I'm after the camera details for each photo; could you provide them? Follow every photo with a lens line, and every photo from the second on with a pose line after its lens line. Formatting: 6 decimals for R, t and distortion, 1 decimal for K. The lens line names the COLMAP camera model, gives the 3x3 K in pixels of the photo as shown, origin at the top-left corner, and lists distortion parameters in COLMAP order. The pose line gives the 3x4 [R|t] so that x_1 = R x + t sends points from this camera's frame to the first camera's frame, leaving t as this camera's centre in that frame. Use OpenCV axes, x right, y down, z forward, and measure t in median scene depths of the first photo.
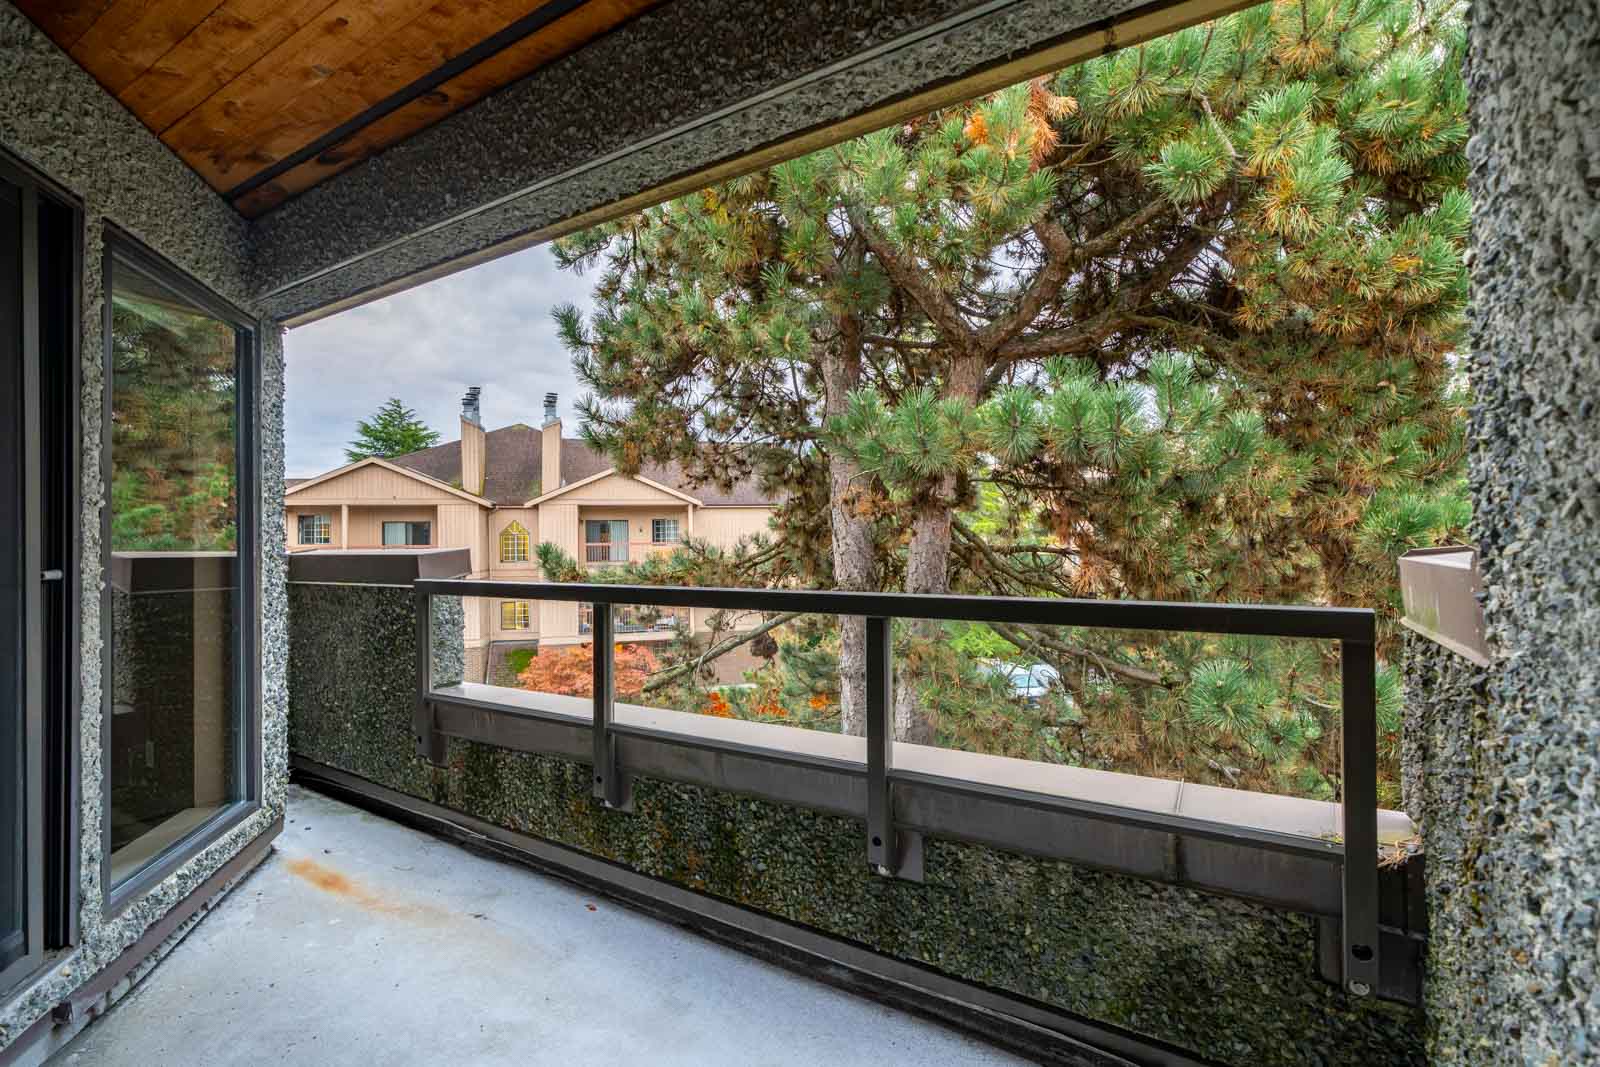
lens RADIAL K [[731.1, 0, 800.0], [0, 731.1, 533.5], [0, 0, 1]] dist [0.000273, 0.000141]
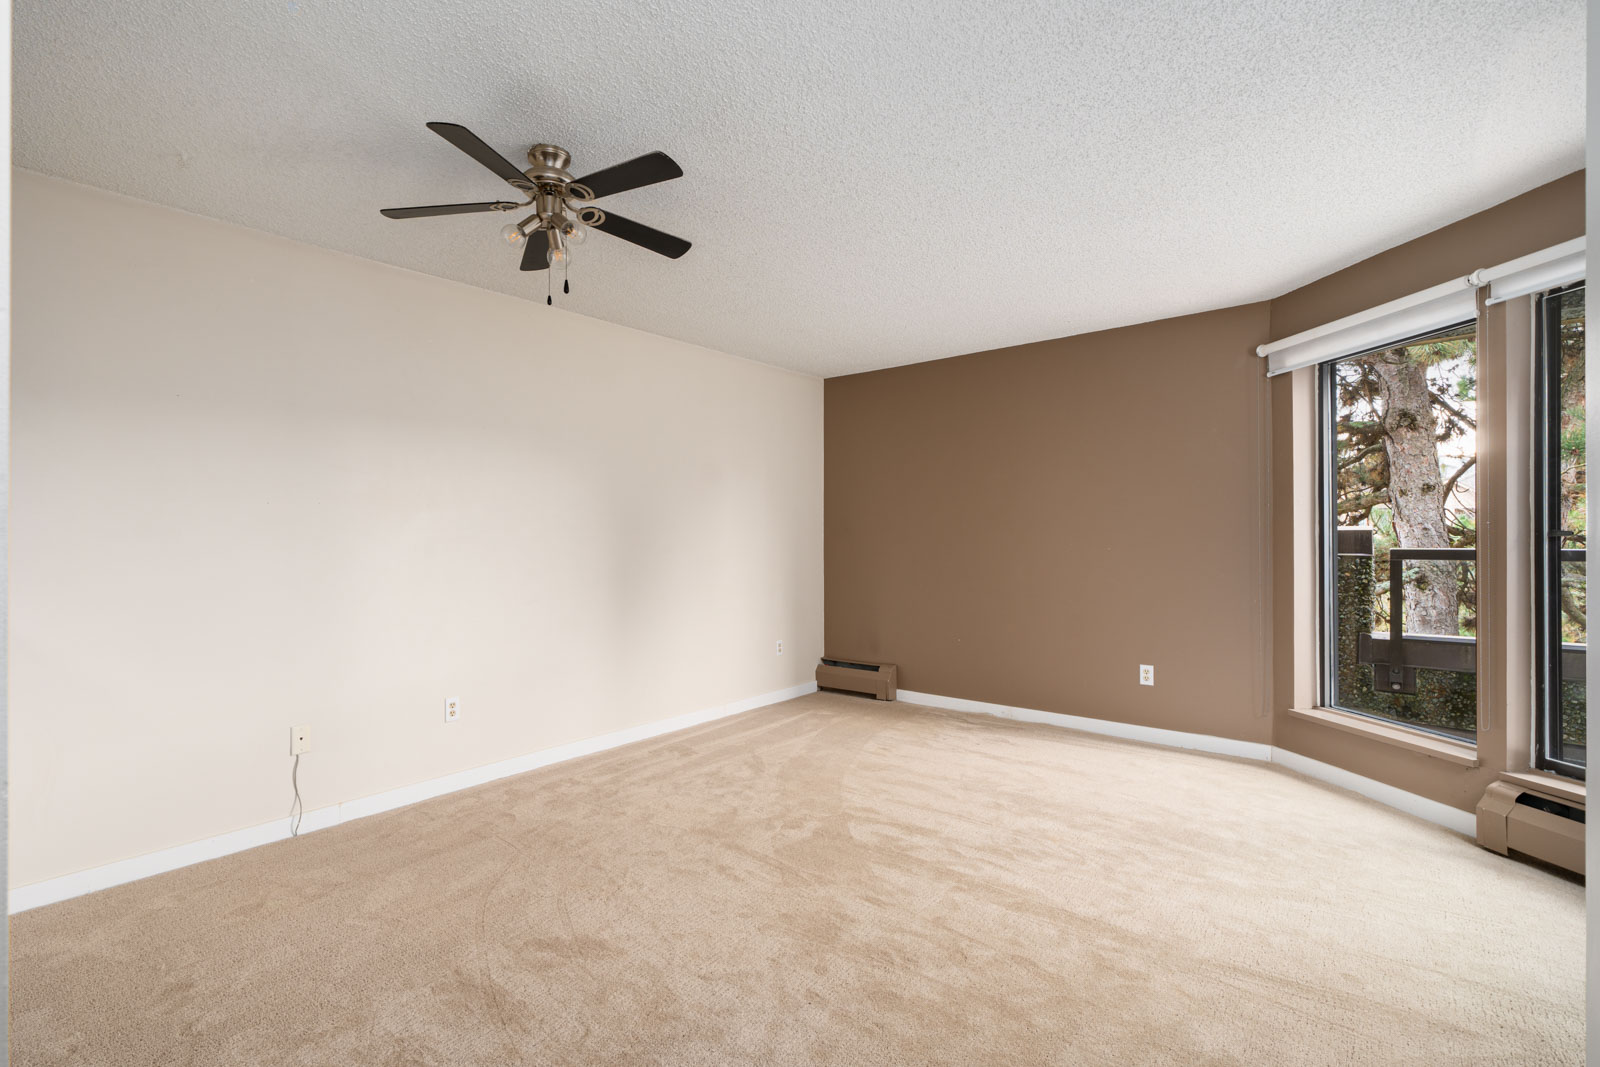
lens RADIAL K [[736.5, 0, 724.9], [0, 736.5, 534.1], [0, 0, 1]] dist [-0.002237, 0.000120]
pose [[0.981781, 0.003232, -0.189989, -2.010261], [-0.001555, 0.999959, 0.008973, 0.037746], [0.190010, -0.008514, 0.981745, -0.717112]]
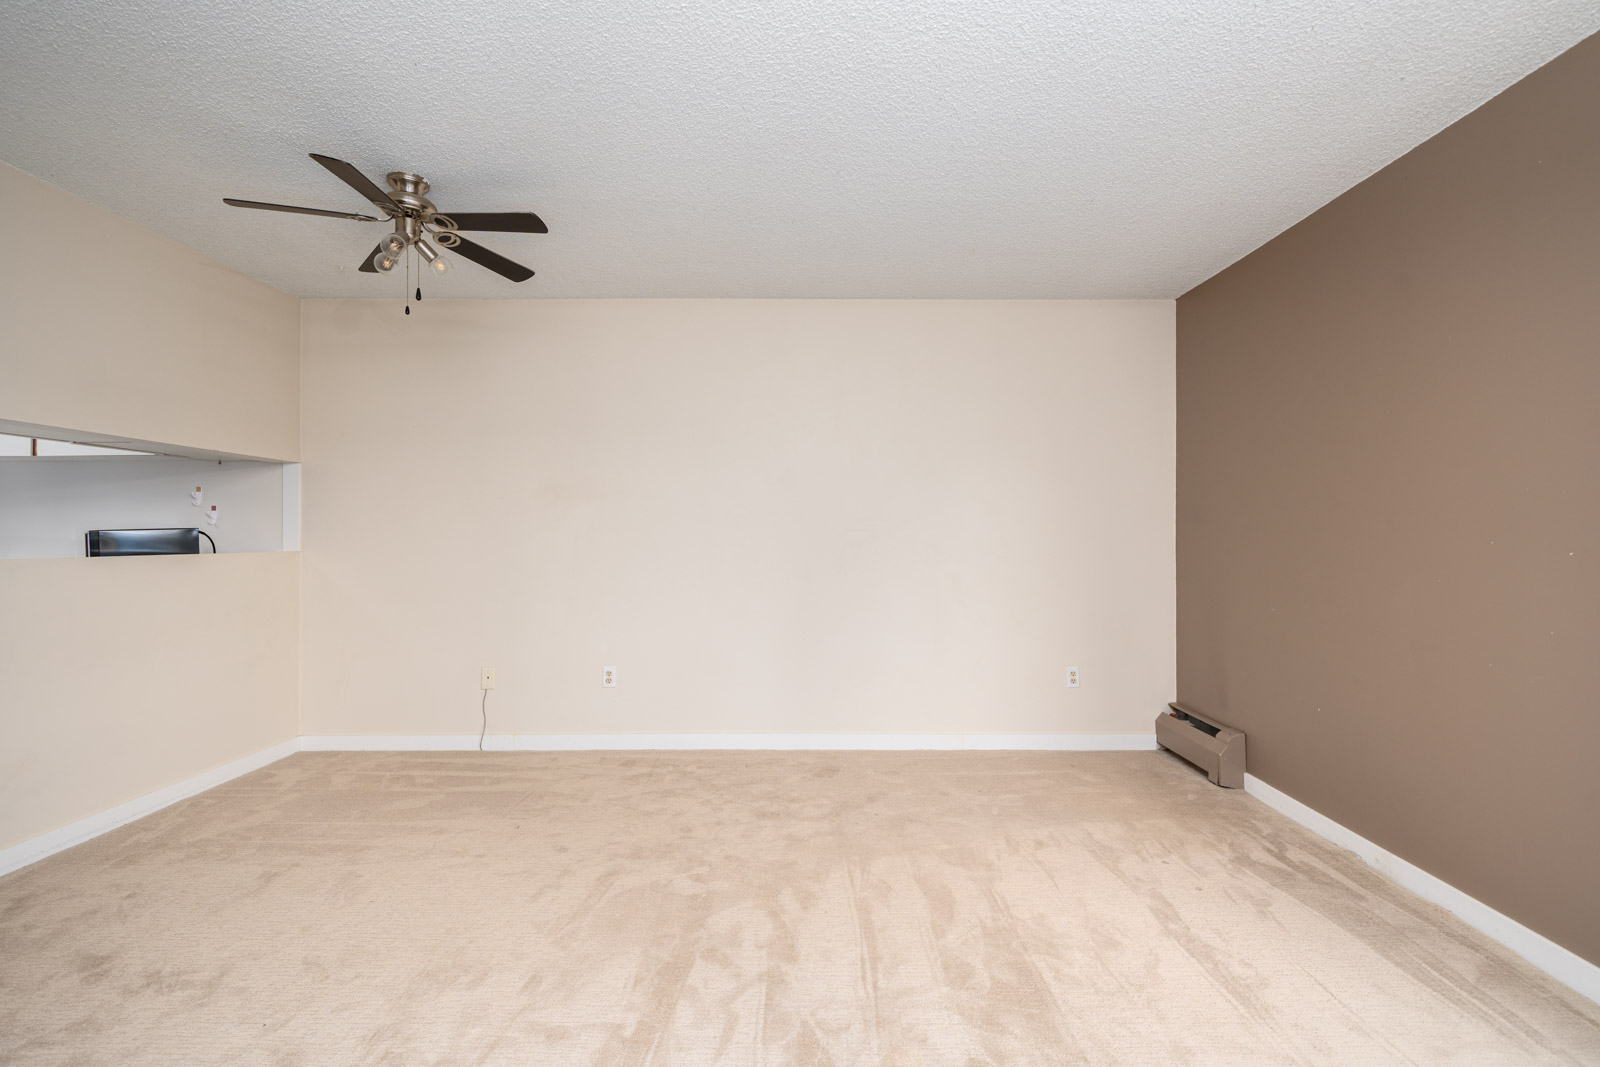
lens RADIAL K [[731.1, 0, 800.0], [0, 731.1, 533.5], [0, 0, 1]] dist [0.000273, 0.000141]
pose [[0.510541, 0.009644, -0.859799, -1.086991], [0.005824, 0.999875, 0.014674, 0.057402], [0.859834, -0.012499, 0.510421, 0.254625]]
